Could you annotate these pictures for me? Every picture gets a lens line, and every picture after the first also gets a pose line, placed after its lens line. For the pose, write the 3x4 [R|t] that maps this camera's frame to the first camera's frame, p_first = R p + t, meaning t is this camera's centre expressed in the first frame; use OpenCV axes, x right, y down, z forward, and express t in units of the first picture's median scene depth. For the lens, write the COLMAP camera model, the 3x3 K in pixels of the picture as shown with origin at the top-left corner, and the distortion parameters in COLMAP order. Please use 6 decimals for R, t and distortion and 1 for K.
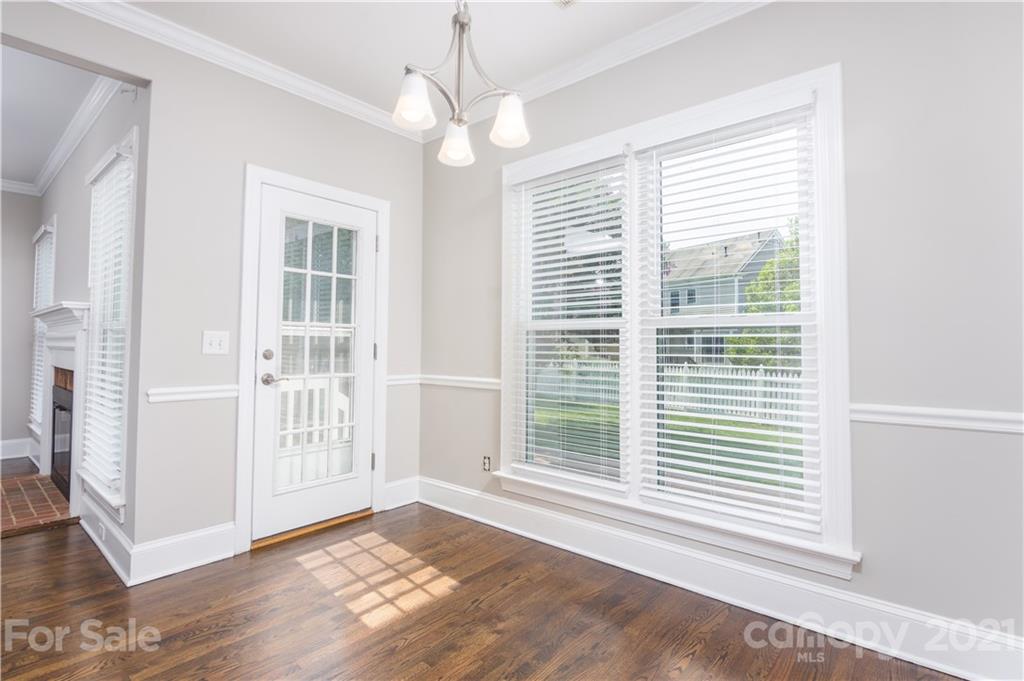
lens RADIAL K [[488.2, 0, 521.9], [0, 488.2, 338.7], [0, 0, 1]] dist [0.002582, -0.001391]
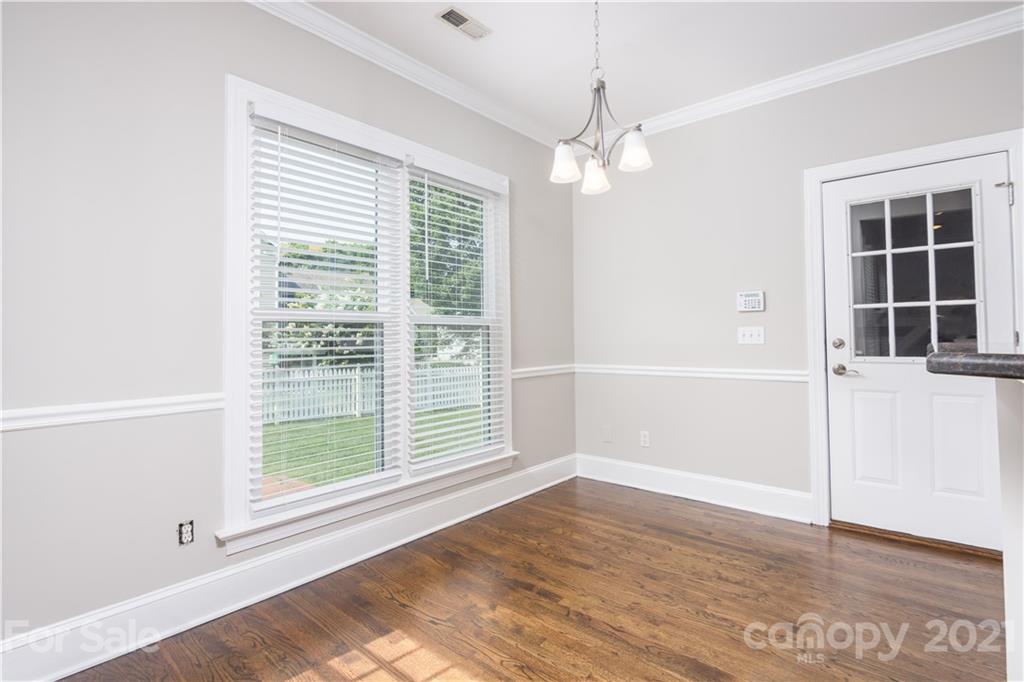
lens RADIAL K [[488.2, 0, 521.0], [0, 488.2, 335.2], [0, 0, 1]] dist [0.002582, -0.001391]
pose [[0.017069, 0.002737, 0.999851, -0.882056], [-0.005674, 0.999980, -0.002640, 0.007254], [-0.999838, -0.005628, 0.017085, 0.730390]]
